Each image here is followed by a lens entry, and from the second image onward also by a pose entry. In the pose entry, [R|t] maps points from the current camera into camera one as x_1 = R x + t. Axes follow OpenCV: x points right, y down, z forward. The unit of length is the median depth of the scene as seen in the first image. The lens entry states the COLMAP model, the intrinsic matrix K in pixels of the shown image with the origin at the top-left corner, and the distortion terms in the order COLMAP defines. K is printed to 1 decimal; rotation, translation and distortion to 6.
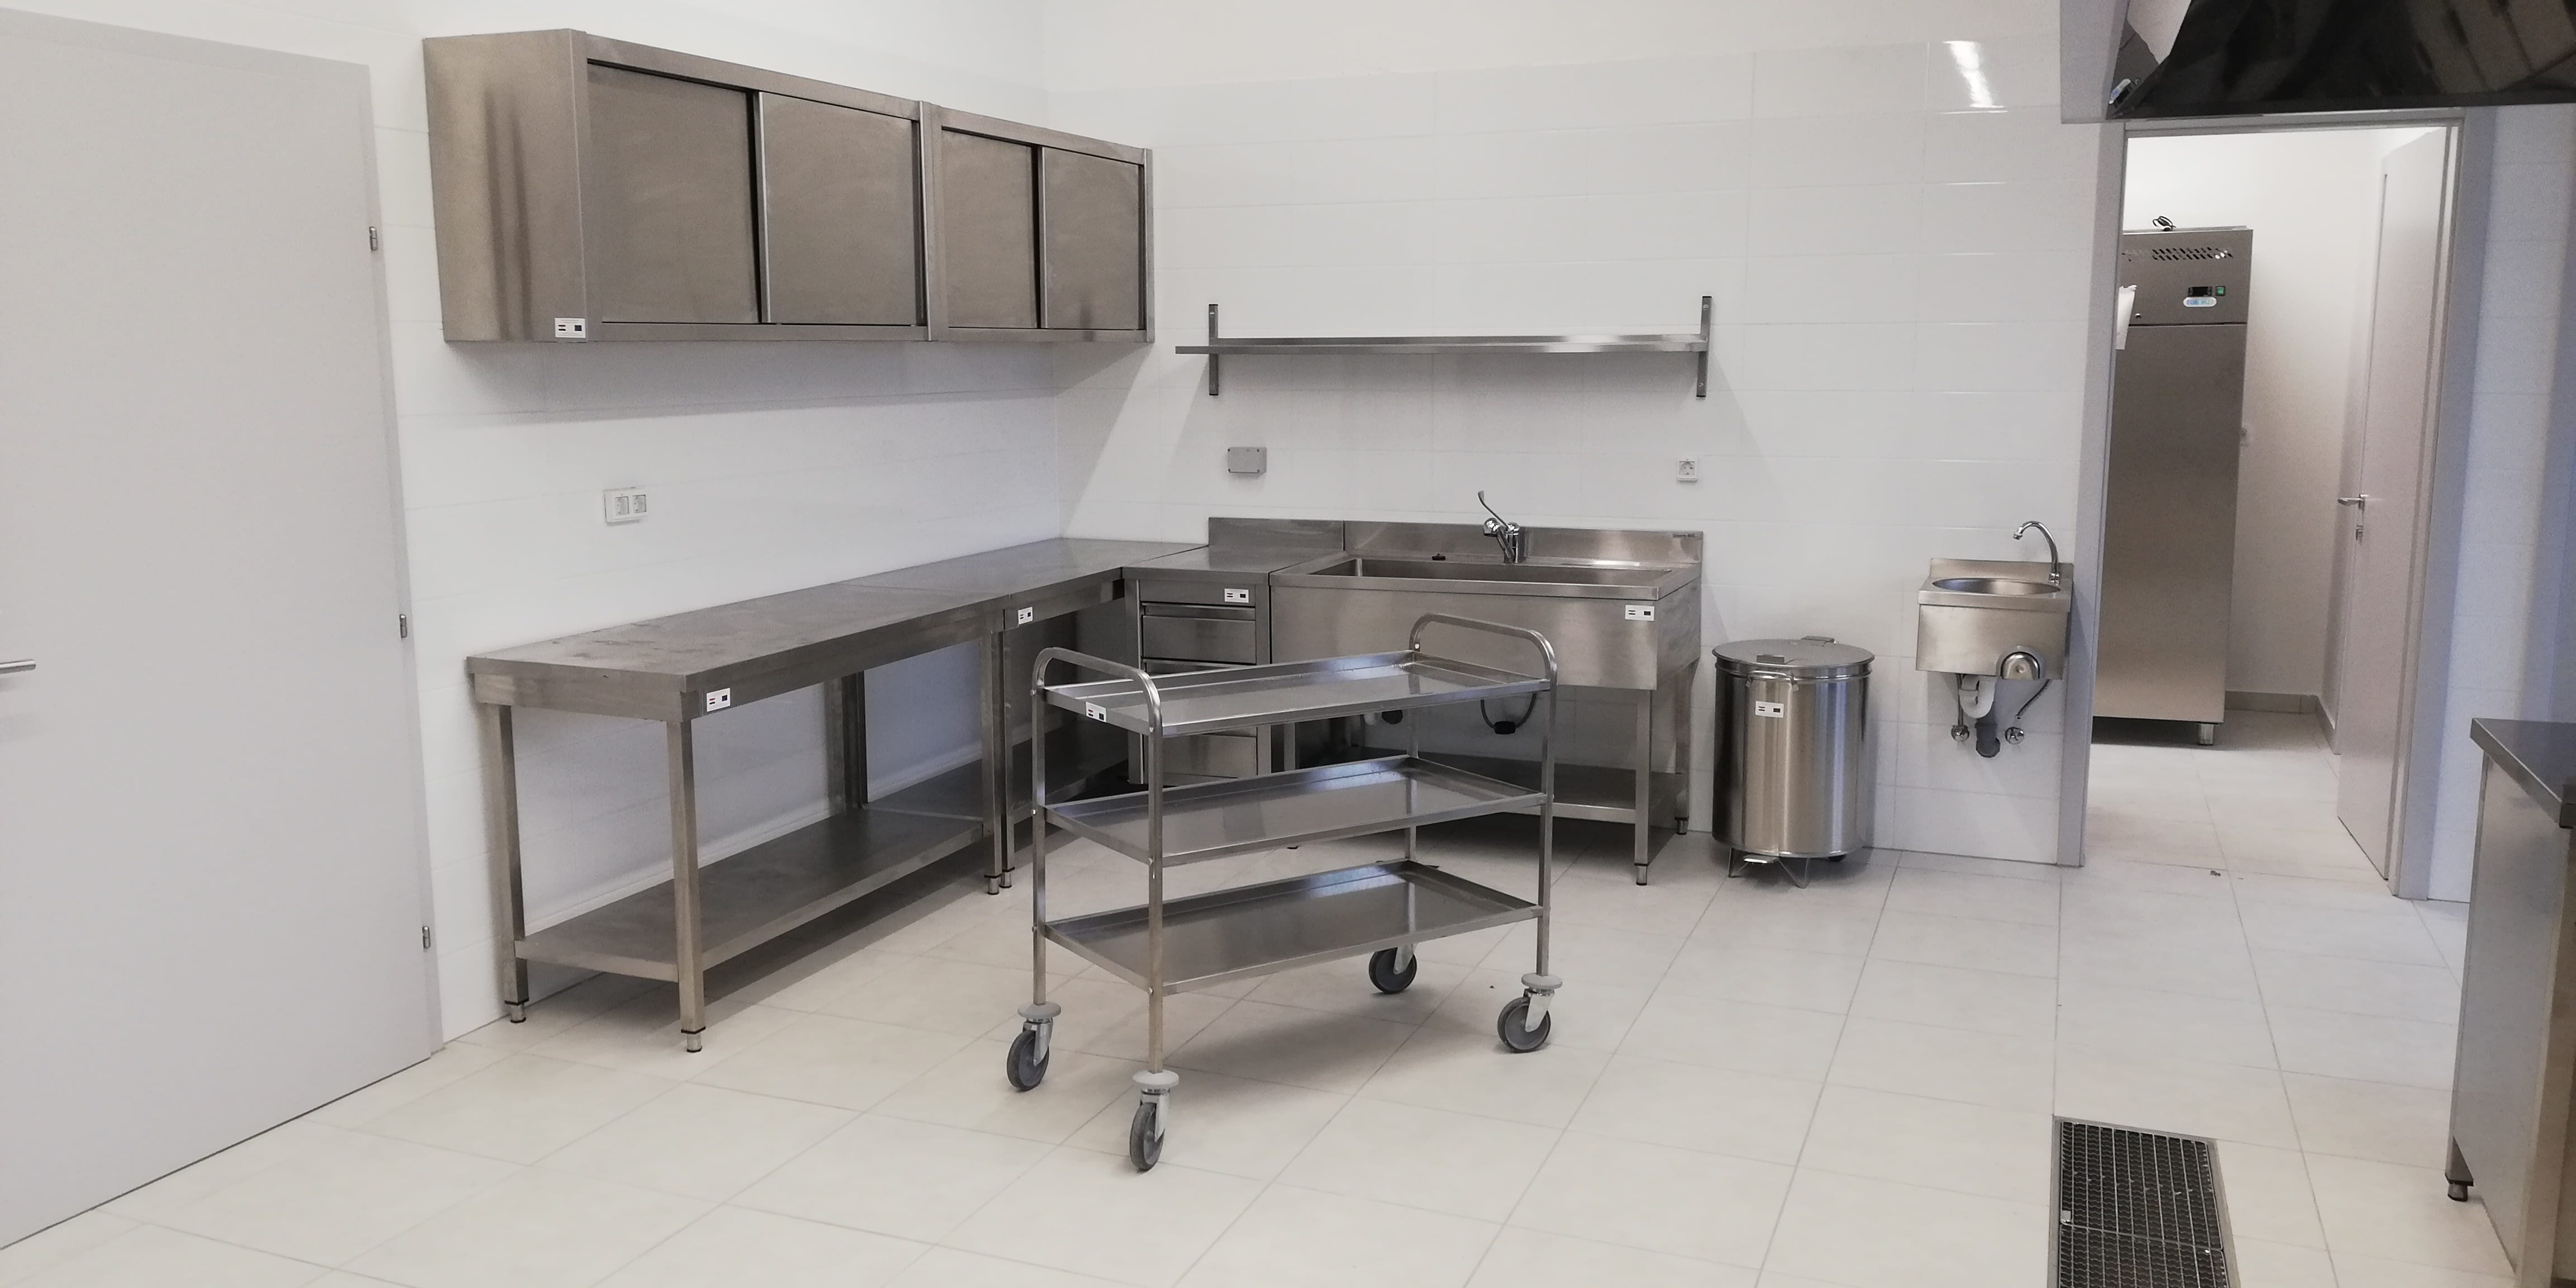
lens RADIAL K [[1917.6, 0, 1293.0], [0, 1917.6, 653.0], [0, 0, 1]] dist [0.027924, -0.040914]
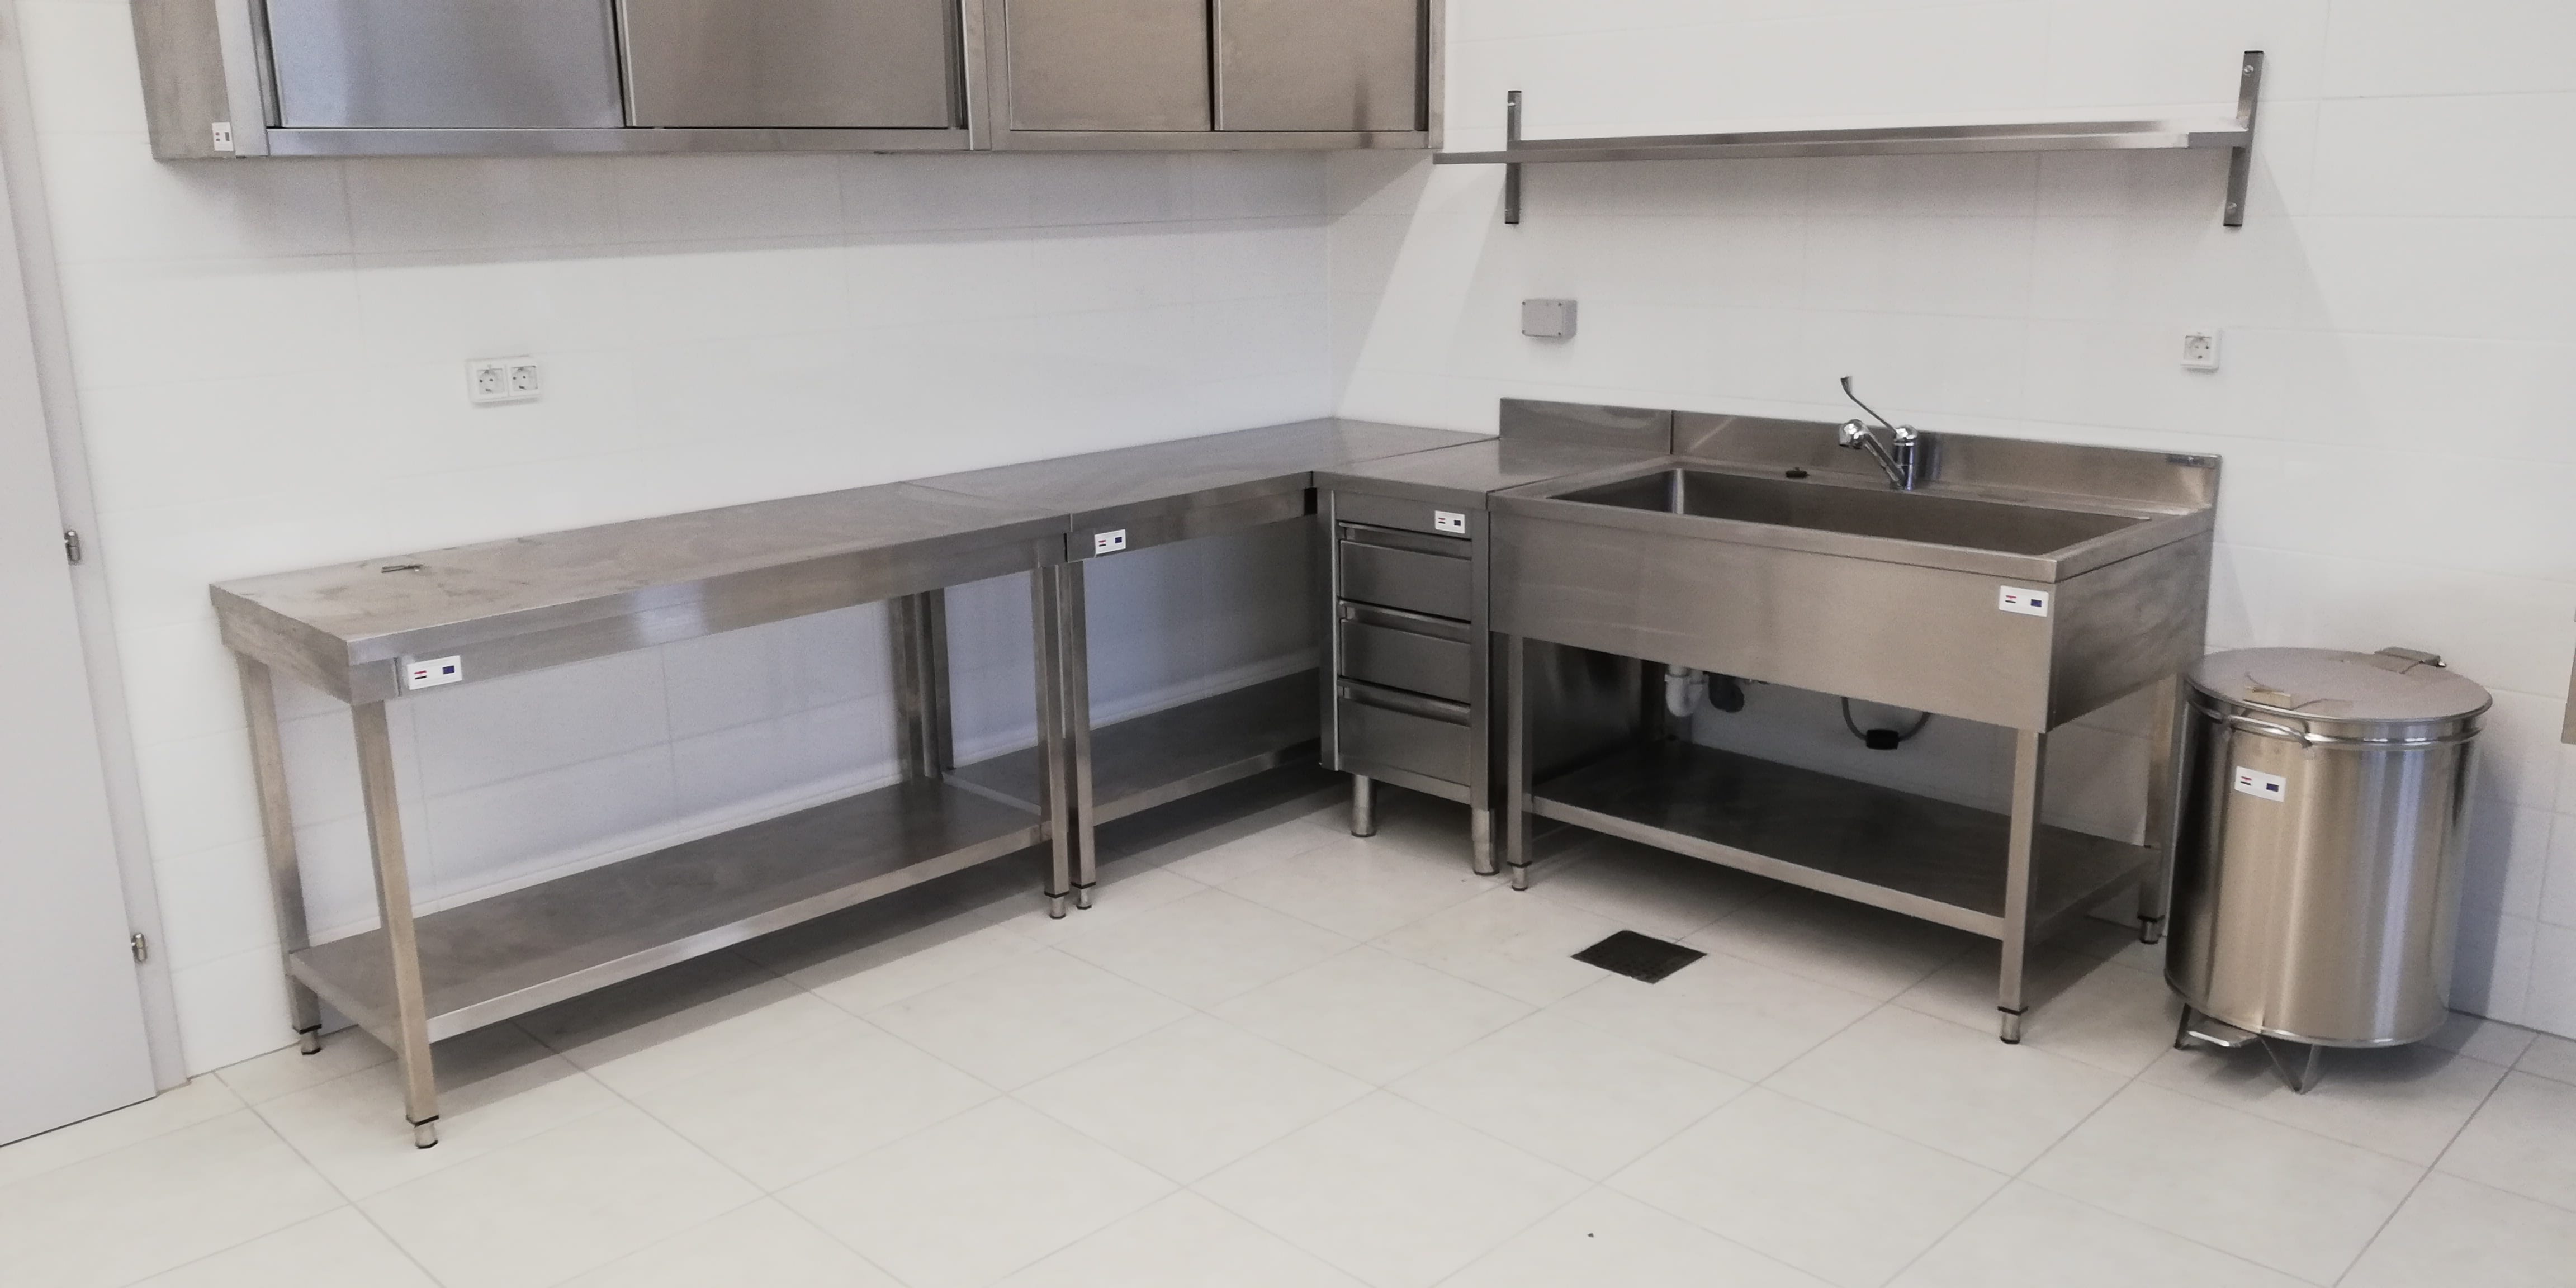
lens RADIAL K [[1917.6, 0, 1295.1], [0, 1917.6, 661.6], [0, 0, 1]] dist [0.027924, -0.040914]
pose [[0.921002, 0.084713, -0.380235, 0.185228], [-0.048009, 0.993311, 0.105015, -0.049749], [0.386587, -0.078464, 0.918909, 0.342311]]
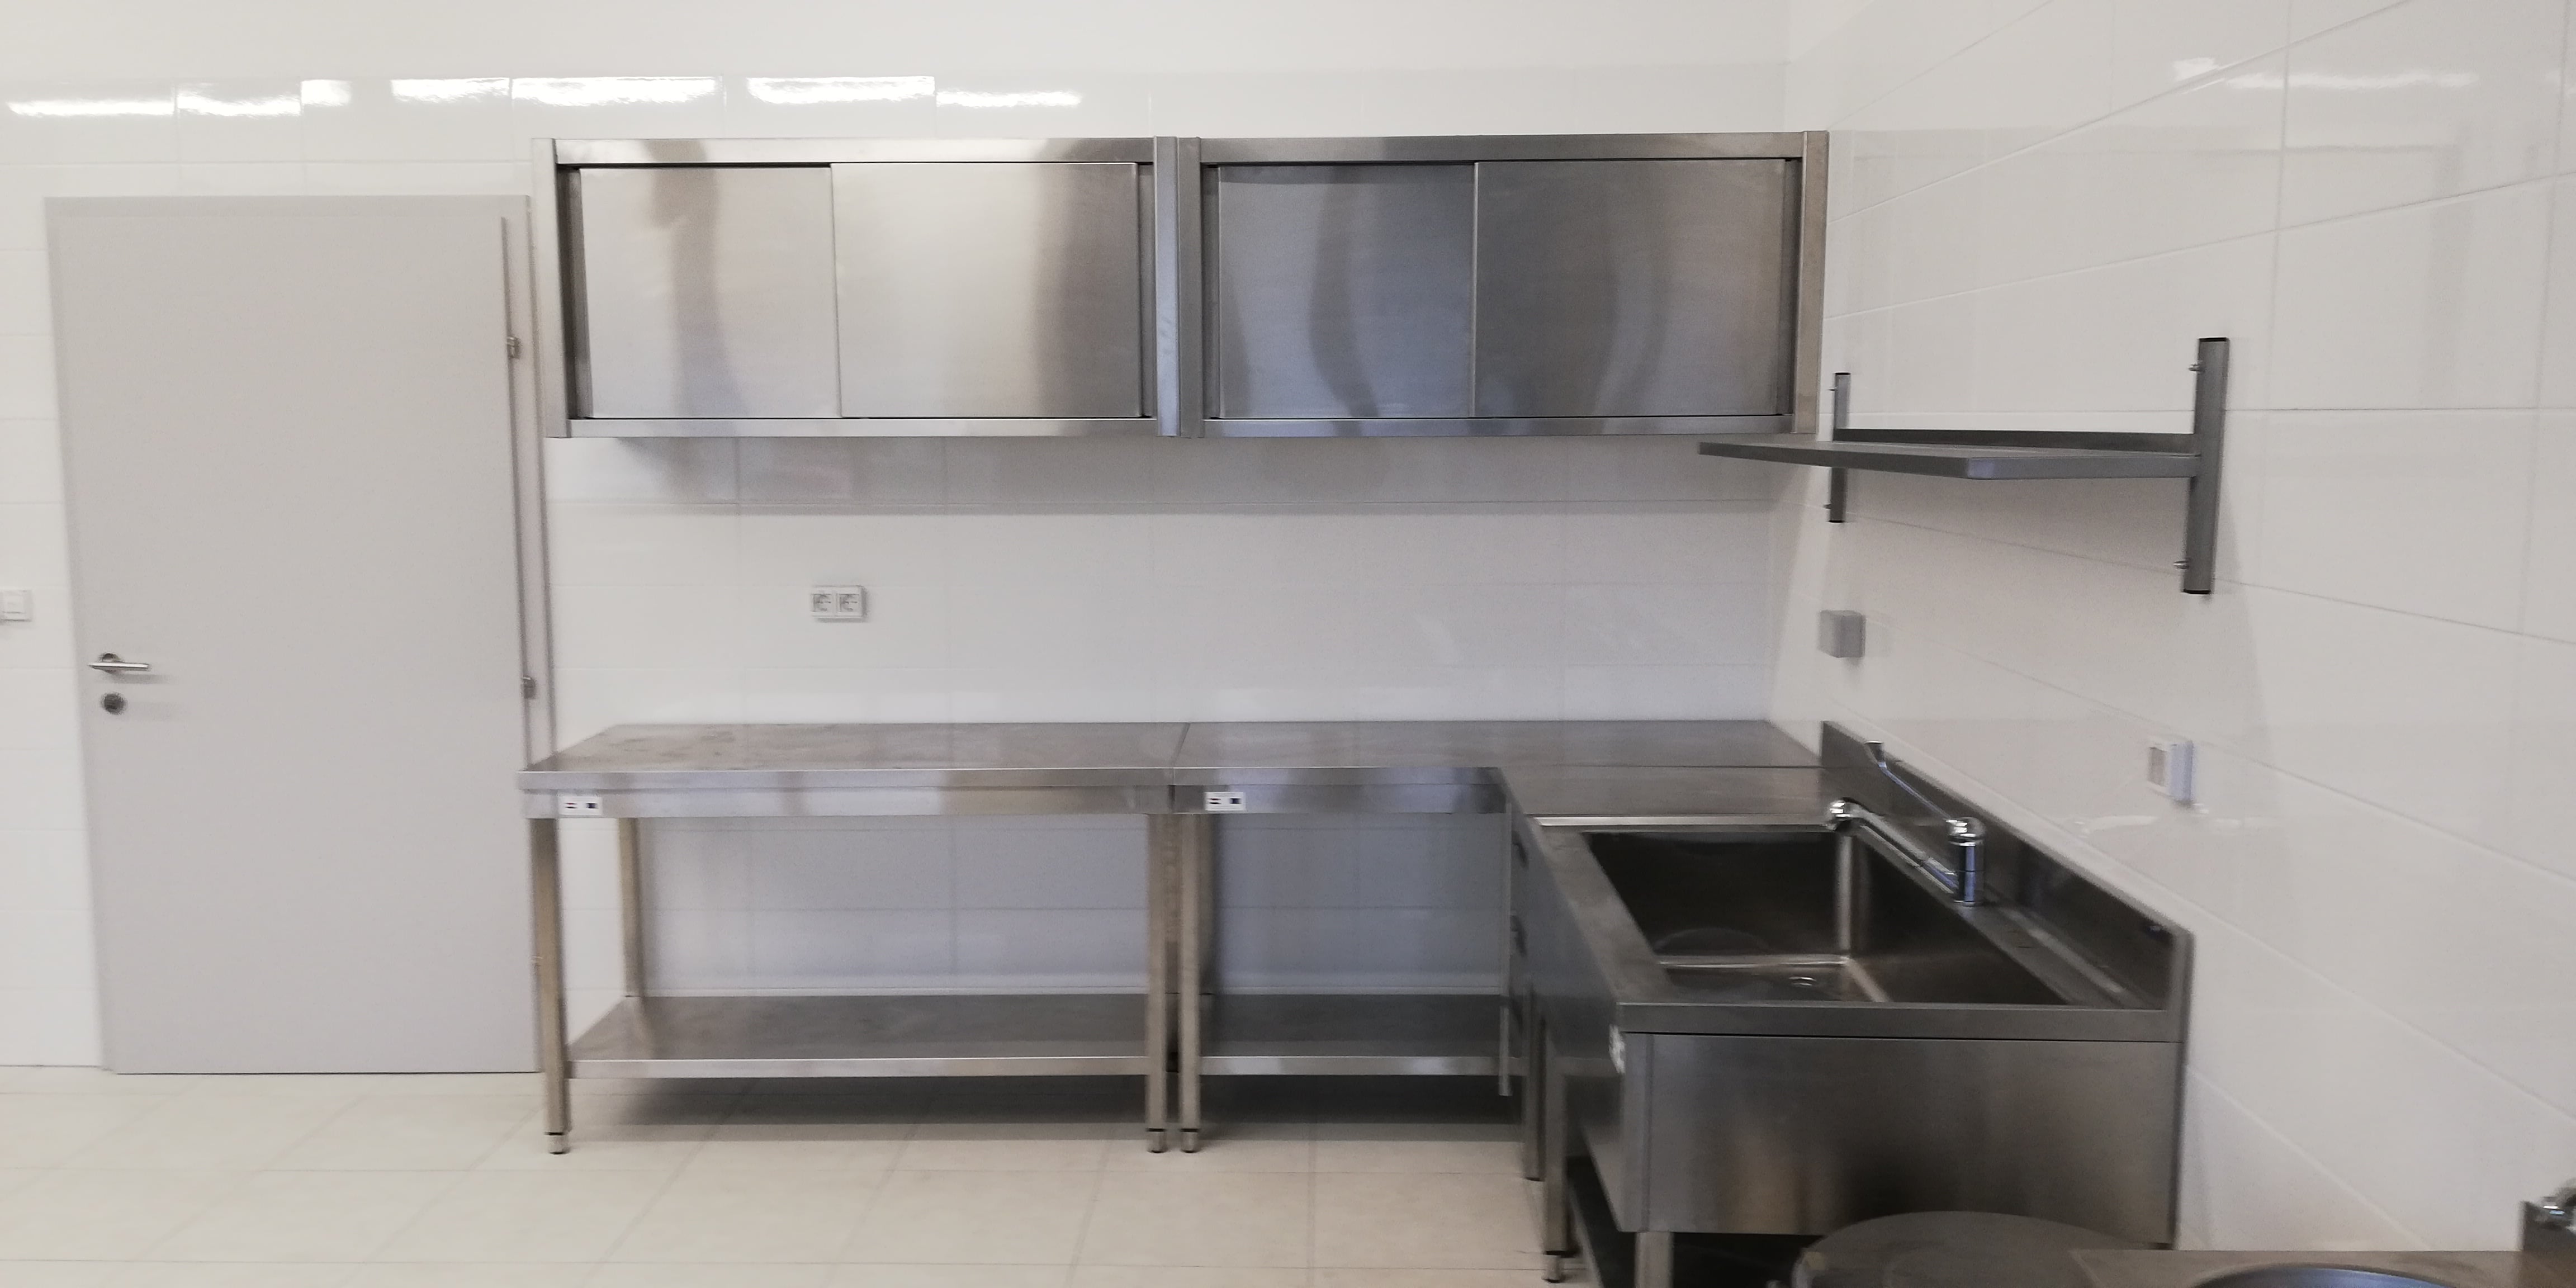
lens RADIAL K [[1917.6, 0, 1284.1], [0, 1917.6, 622.4], [0, 0, 1]] dist [0.027924, -0.040914]
pose [[0.350867, 0.099456, -0.931129, 0.517859], [-0.145285, 0.988085, 0.050793, -0.120947], [0.925086, 0.117457, 0.361136, 0.694916]]
